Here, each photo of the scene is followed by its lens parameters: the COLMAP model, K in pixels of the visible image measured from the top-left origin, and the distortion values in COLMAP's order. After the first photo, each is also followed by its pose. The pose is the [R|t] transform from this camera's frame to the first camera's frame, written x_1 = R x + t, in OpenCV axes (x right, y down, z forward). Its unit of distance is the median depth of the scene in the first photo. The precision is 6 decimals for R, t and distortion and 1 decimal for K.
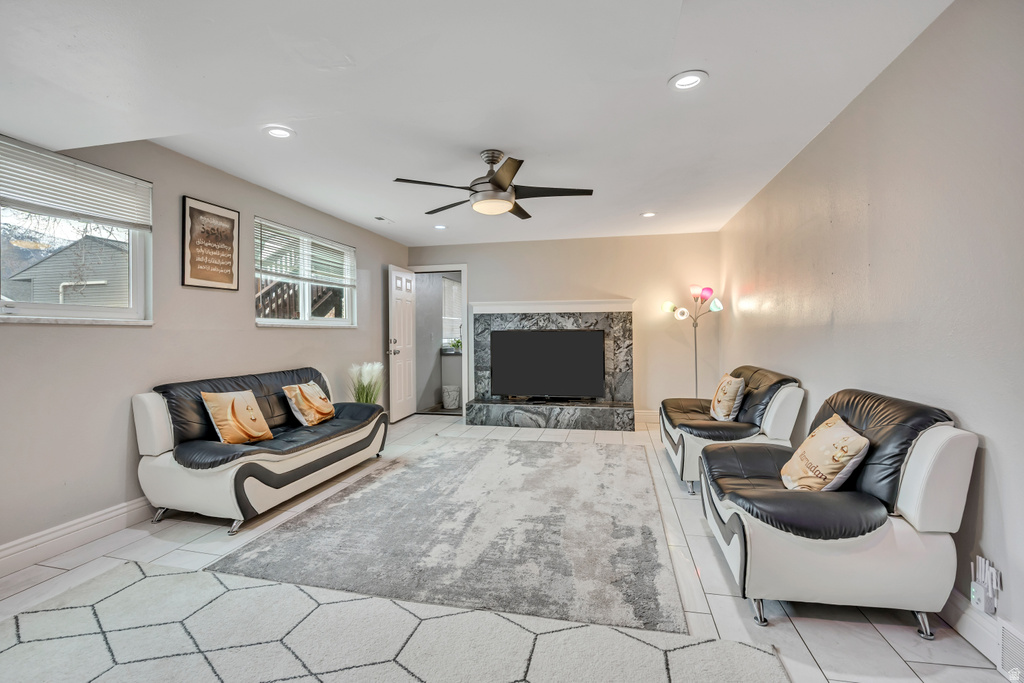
lens RADIAL K [[457.0, 0, 511.8], [0, 457.0, 335.2], [0, 0, 1]] dist [-0.011215, -0.000519]
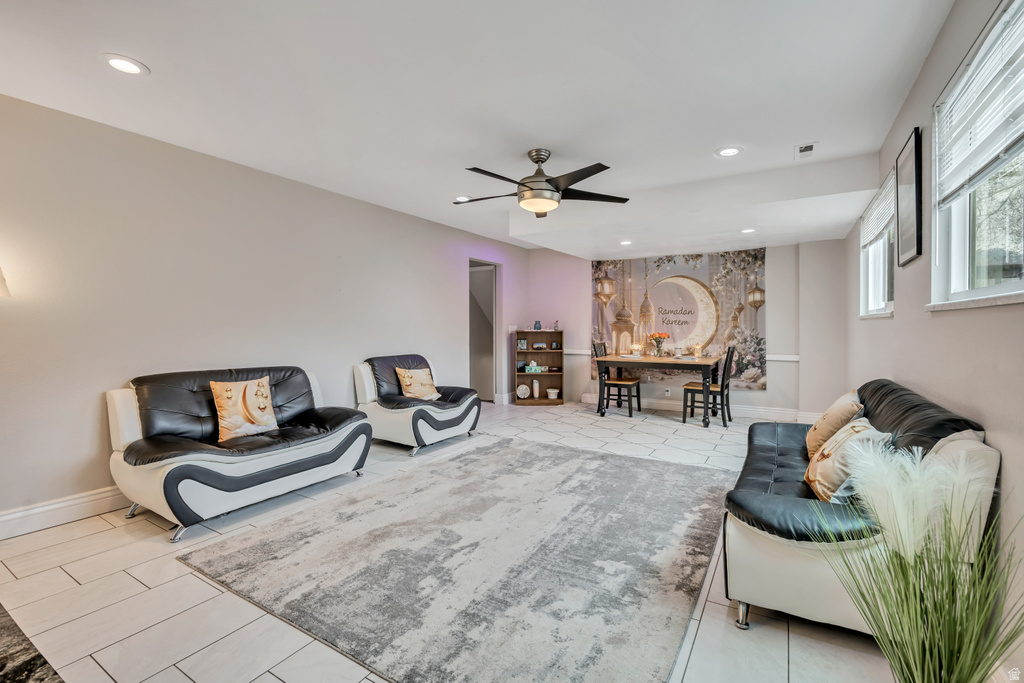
lens RADIAL K [[457.0, 0, 513.0], [0, 457.0, 337.6], [0, 0, 1]] dist [-0.011215, -0.000519]
pose [[-0.948574, -0.000281, 0.316557, -0.330582], [0.008471, 0.999619, 0.026272, -0.007846], [-0.316443, 0.027603, -0.948210, 2.130223]]
